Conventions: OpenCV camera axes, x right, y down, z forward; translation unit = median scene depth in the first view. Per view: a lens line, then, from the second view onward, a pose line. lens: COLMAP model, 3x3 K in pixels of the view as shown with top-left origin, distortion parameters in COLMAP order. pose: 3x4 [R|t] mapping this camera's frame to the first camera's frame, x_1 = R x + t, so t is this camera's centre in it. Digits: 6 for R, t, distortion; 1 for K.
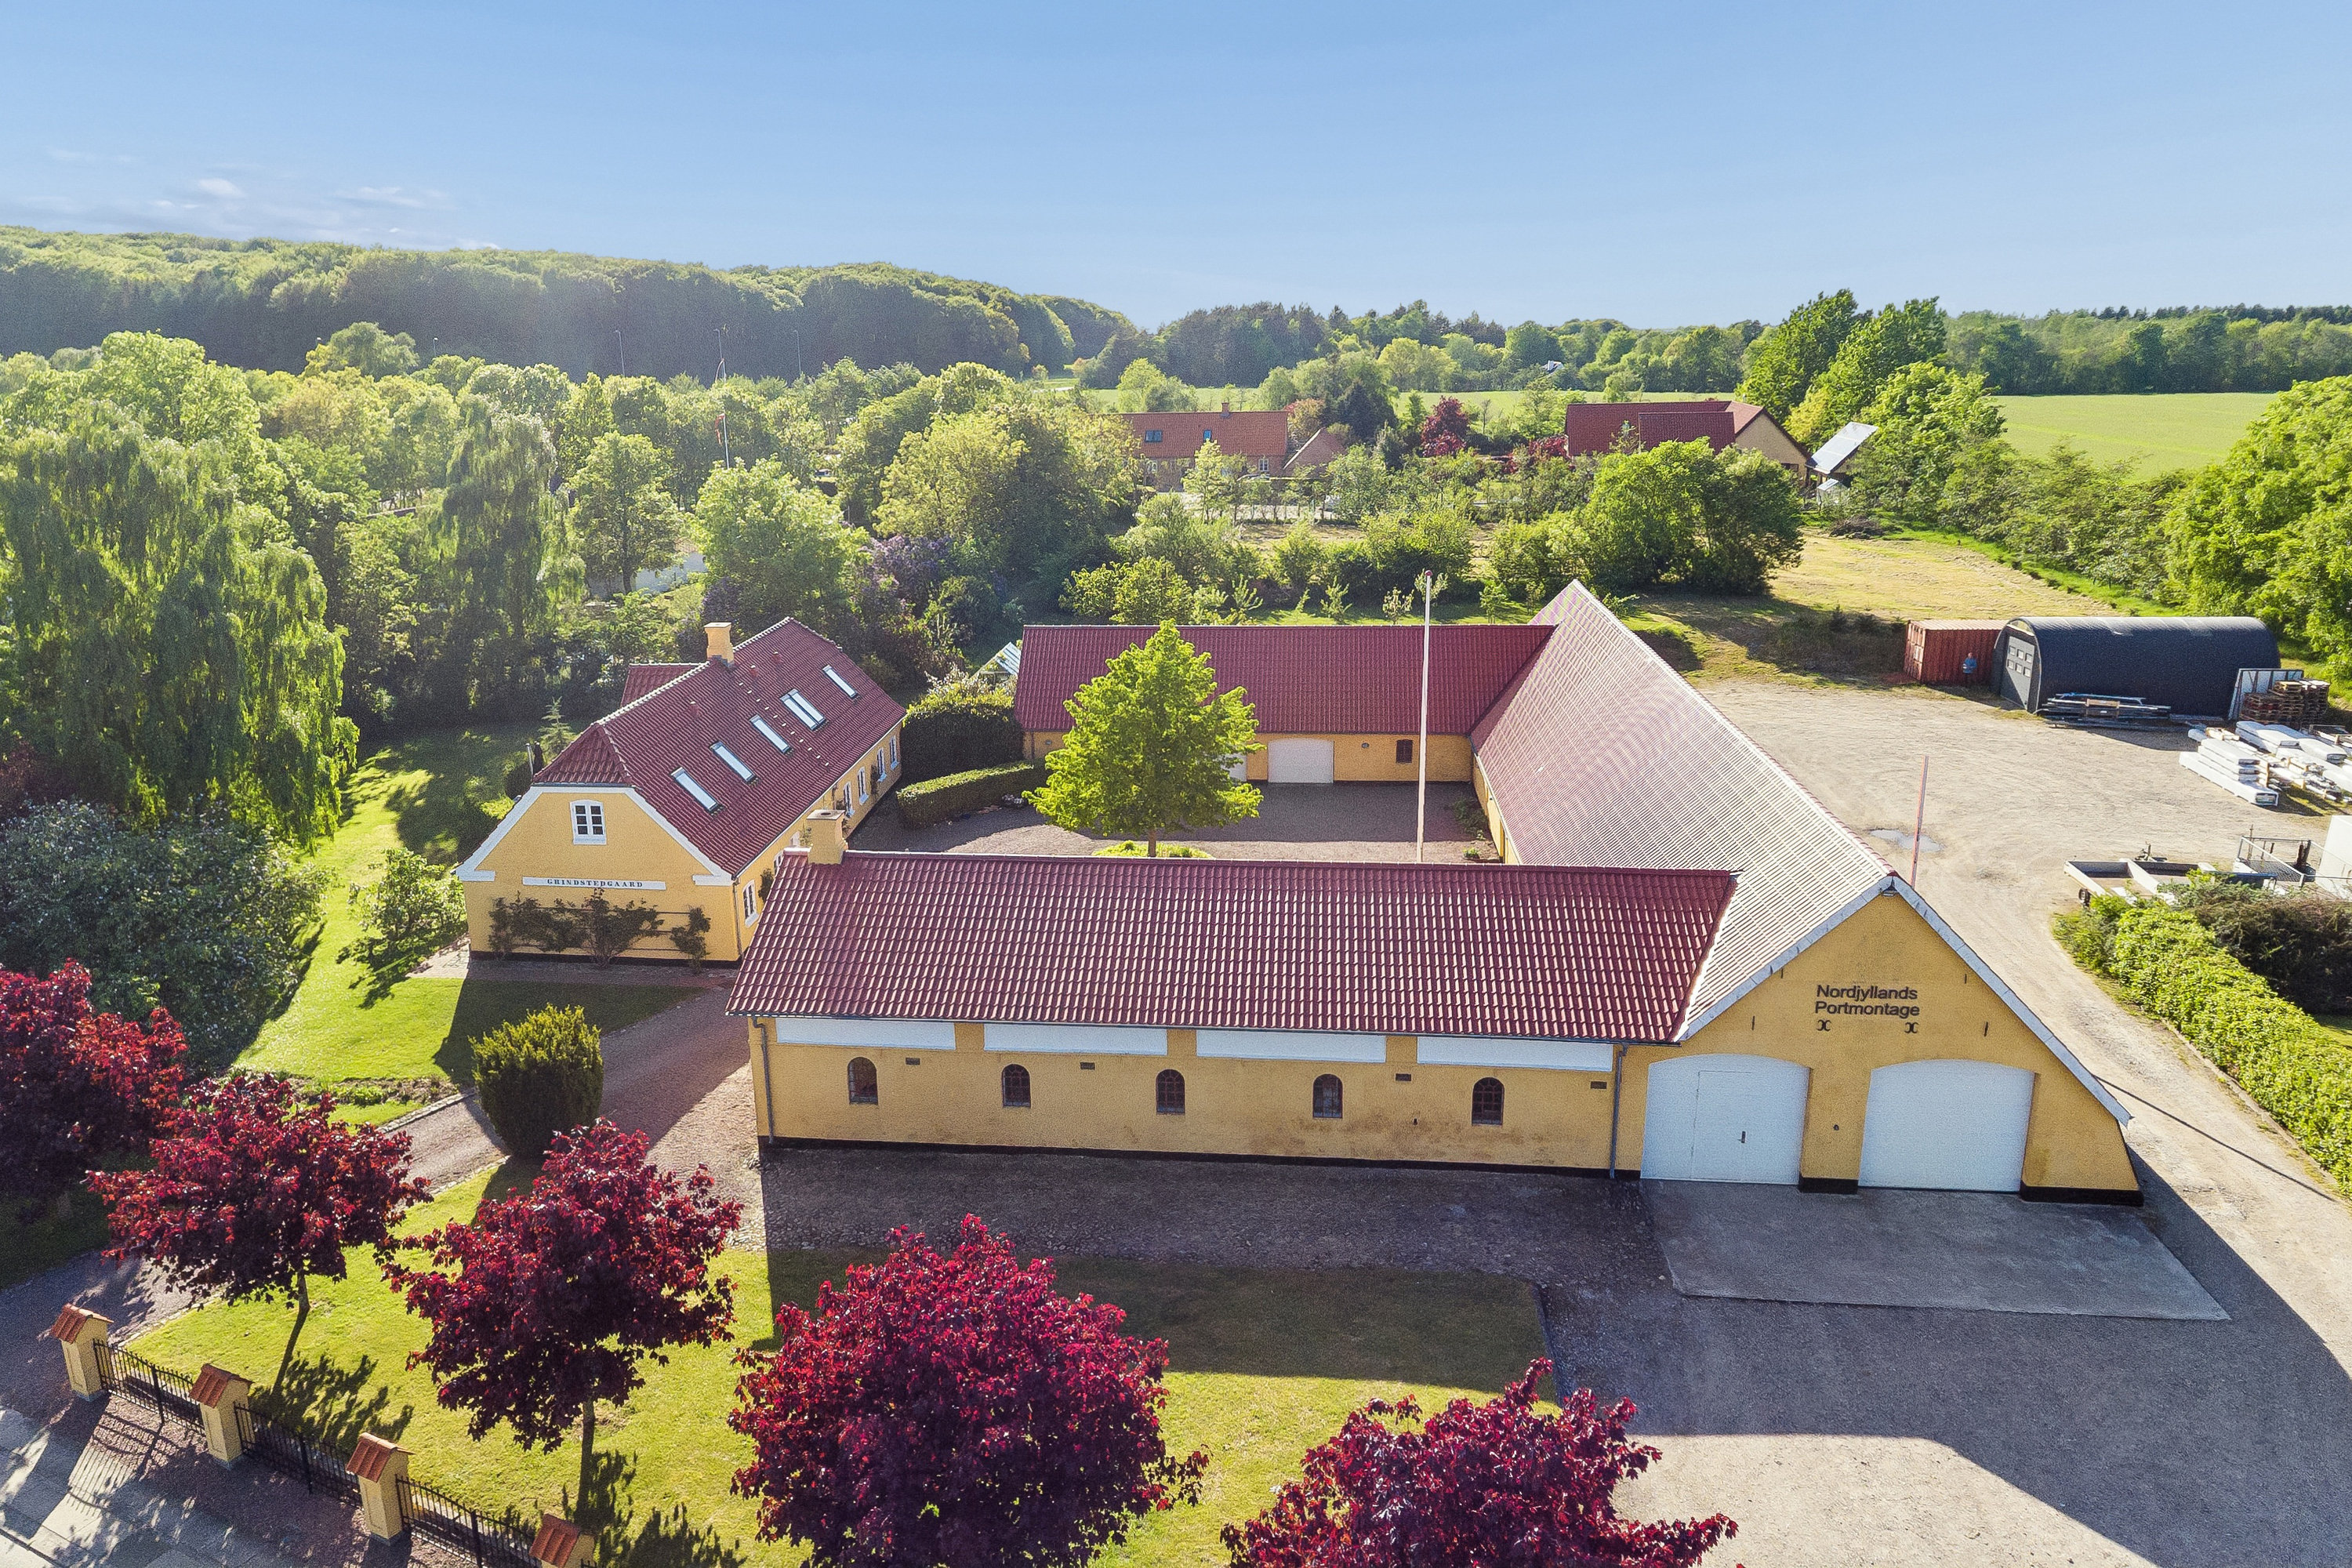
lens RADIAL K [[1651.3, 0, 1176.0], [0, 1651.3, 784.0], [0, 0, 1]] dist [0.004305, 0.003426]
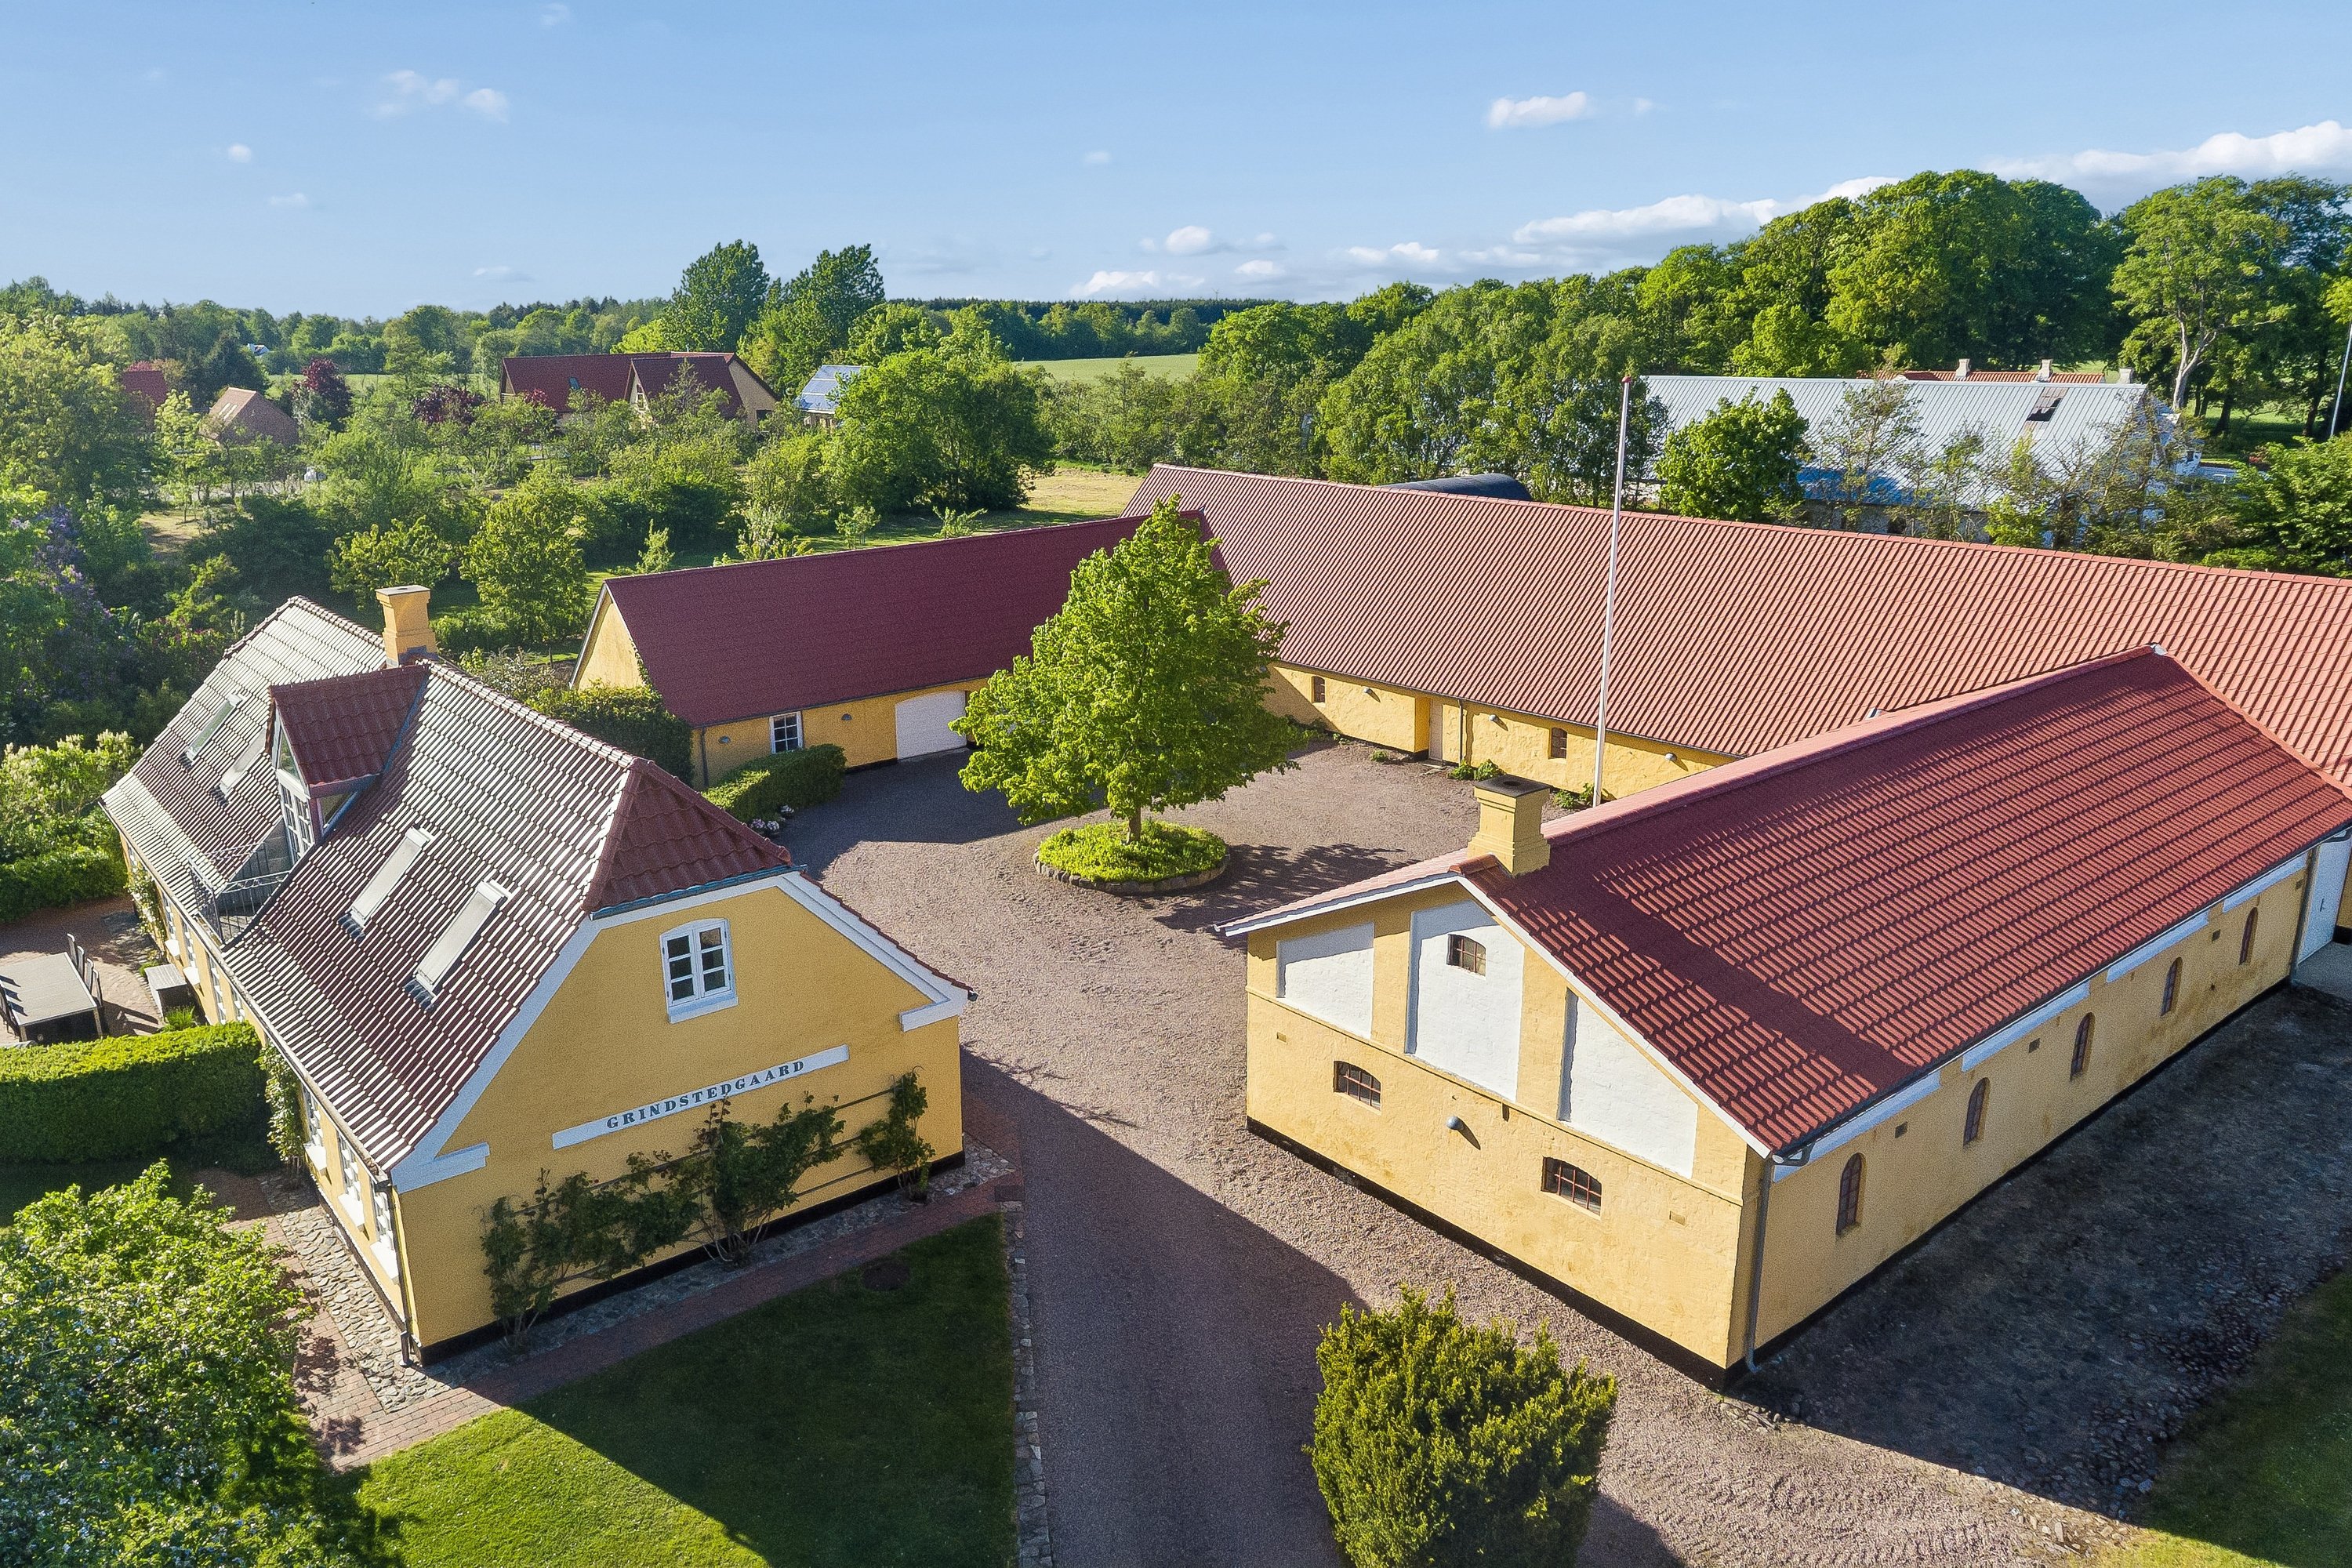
lens RADIAL K [[1651.3, 0, 1176.0], [0, 1651.3, 784.0], [0, 0, 1]] dist [0.004305, 0.003426]
pose [[0.710144, -0.195335, 0.676417, -0.558682], [0.192556, 0.977998, 0.080269, -0.038978], [-0.677213, 0.073246, 0.732132, 0.555234]]
